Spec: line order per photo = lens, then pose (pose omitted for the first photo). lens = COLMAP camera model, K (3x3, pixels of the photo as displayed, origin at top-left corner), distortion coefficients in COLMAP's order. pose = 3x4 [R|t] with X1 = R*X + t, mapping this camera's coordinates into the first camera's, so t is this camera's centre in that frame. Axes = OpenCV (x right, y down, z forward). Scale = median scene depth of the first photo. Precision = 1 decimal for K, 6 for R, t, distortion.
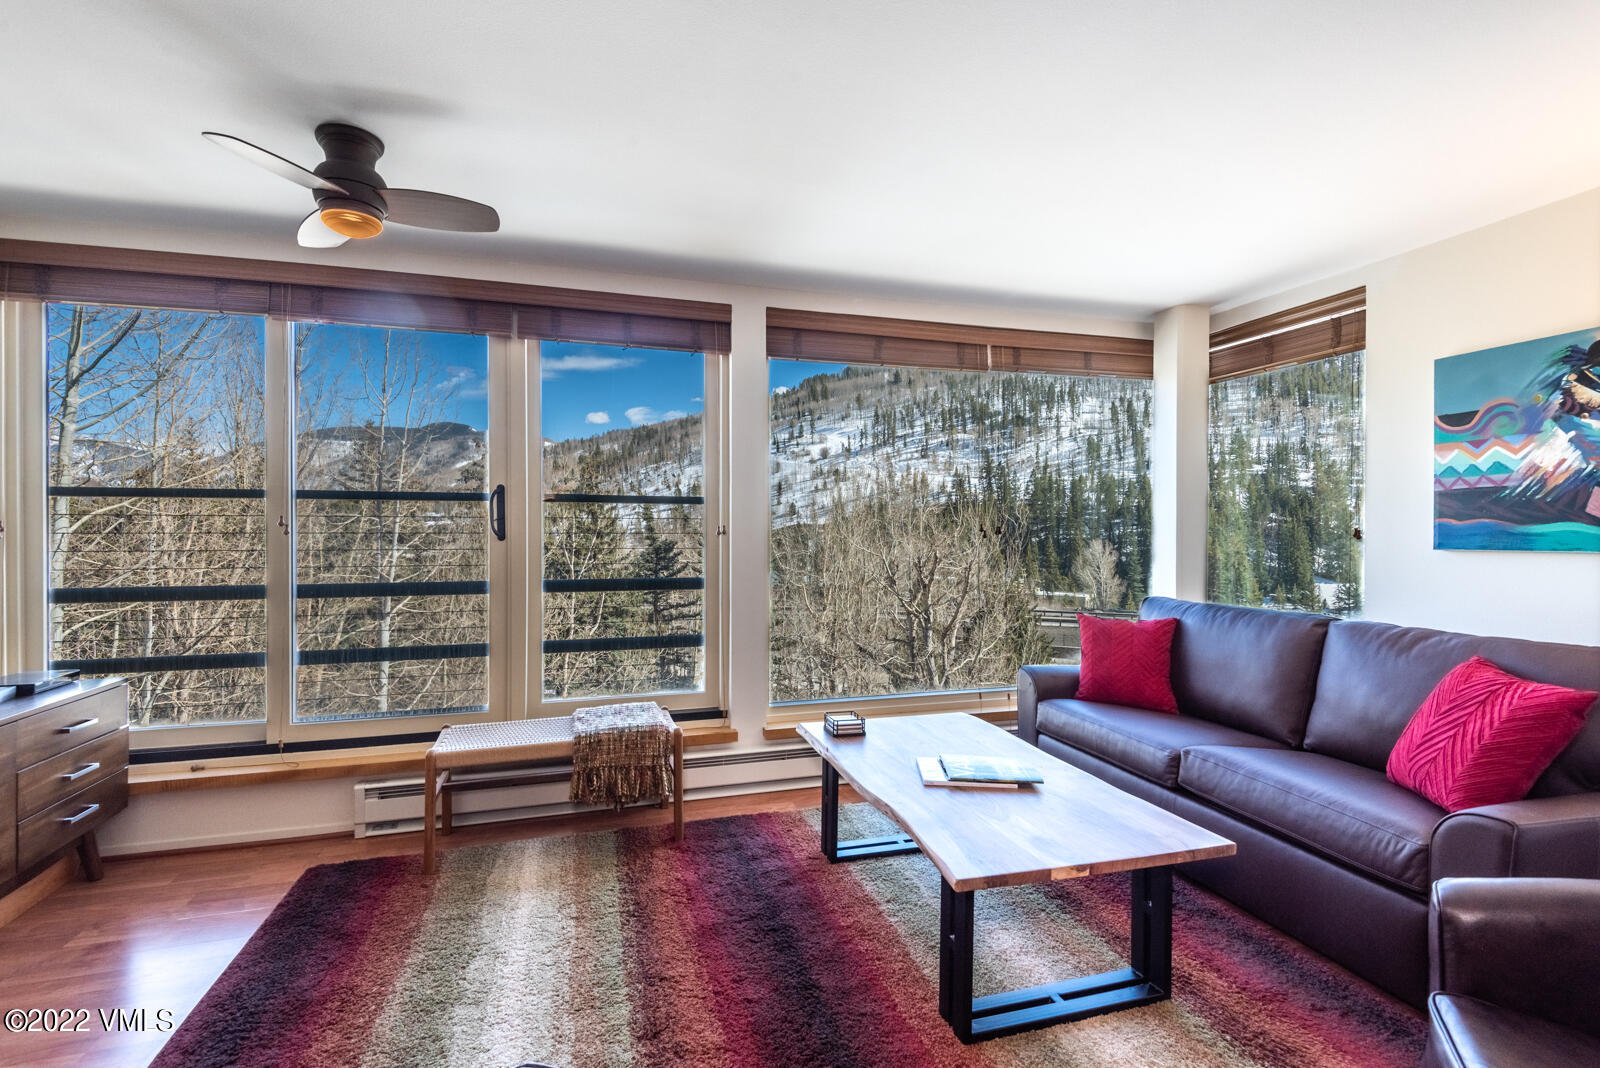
lens RADIAL K [[769.1, 0, 800.0], [0, 769.1, 534.0], [0, 0, 1]] dist [0.004898, -0.001040]
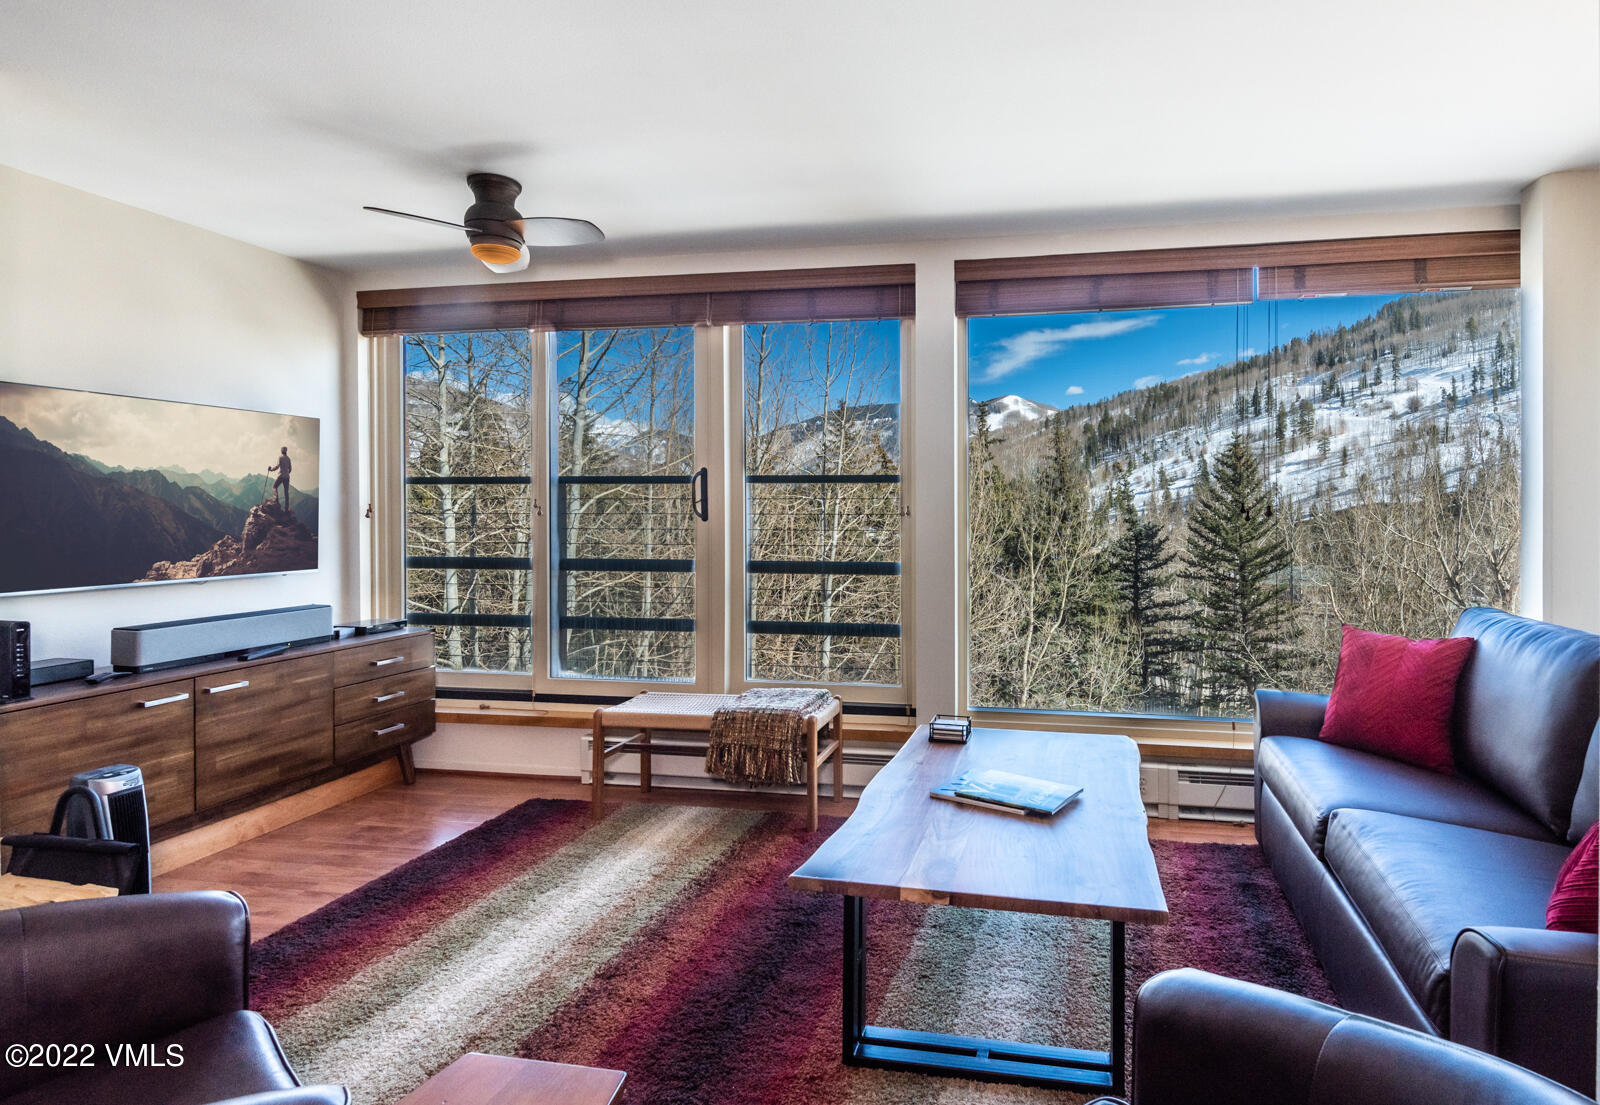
lens RADIAL K [[916.0, 0, 886.2], [0, 916.0, 517.7], [0, 0, 1]] dist [0.006495, -0.000976]
pose [[0.879237, 0.001659, -0.476381, 0.400627], [-0.000500, 0.999997, 0.002559, 0.000664], [0.476384, -0.002012, 0.879235, 0.027001]]
